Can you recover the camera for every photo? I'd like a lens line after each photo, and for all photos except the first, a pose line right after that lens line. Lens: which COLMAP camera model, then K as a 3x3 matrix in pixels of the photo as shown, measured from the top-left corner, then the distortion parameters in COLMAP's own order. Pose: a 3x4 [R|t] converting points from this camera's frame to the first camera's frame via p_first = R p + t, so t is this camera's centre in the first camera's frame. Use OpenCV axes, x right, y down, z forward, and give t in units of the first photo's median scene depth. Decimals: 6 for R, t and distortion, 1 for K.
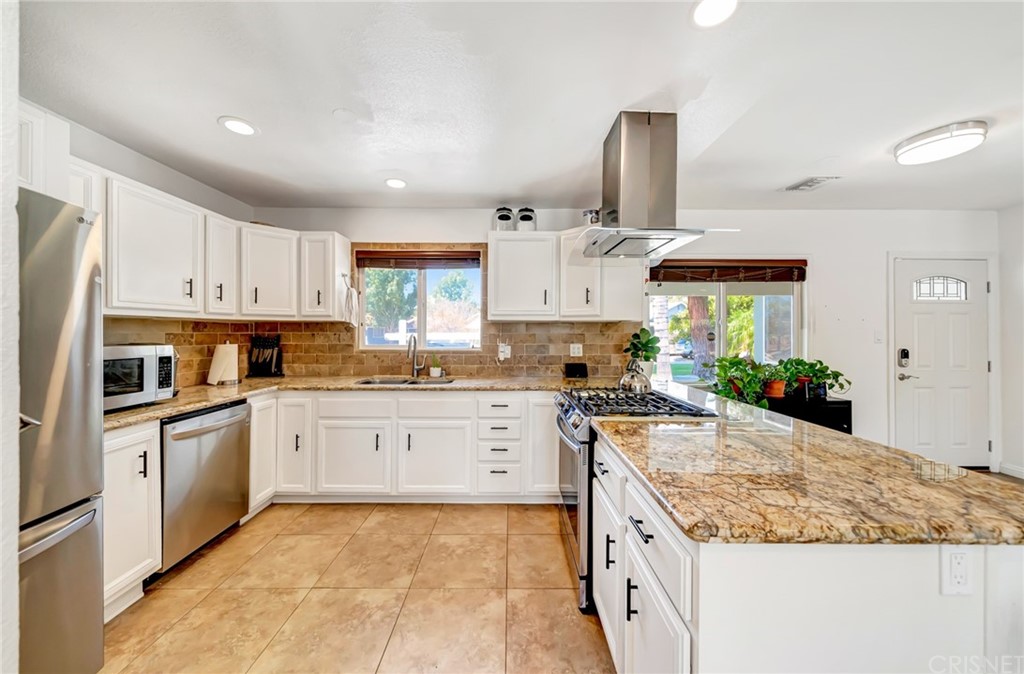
lens RADIAL K [[373.6, 0, 512.0], [0, 373.6, 337.0], [0, 0, 1]] dist [0.000530, 0.000002]
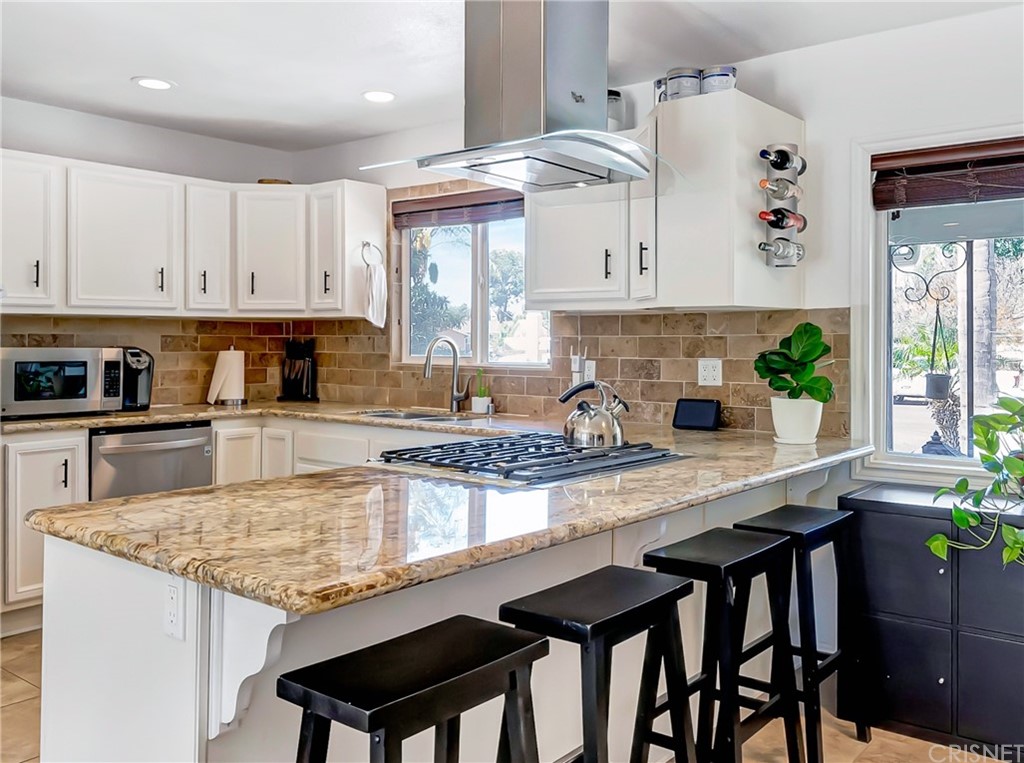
lens RADIAL K [[903.5, 0, 516.6], [0, 903.5, 354.0], [0, 0, 1]] dist [0.014829, 0.005167]
pose [[0.769086, 0.010878, -0.639052, 0.807961], [-0.010148, 0.999937, 0.004809, 0.011159], [0.639064, 0.002787, 0.769148, -0.018002]]
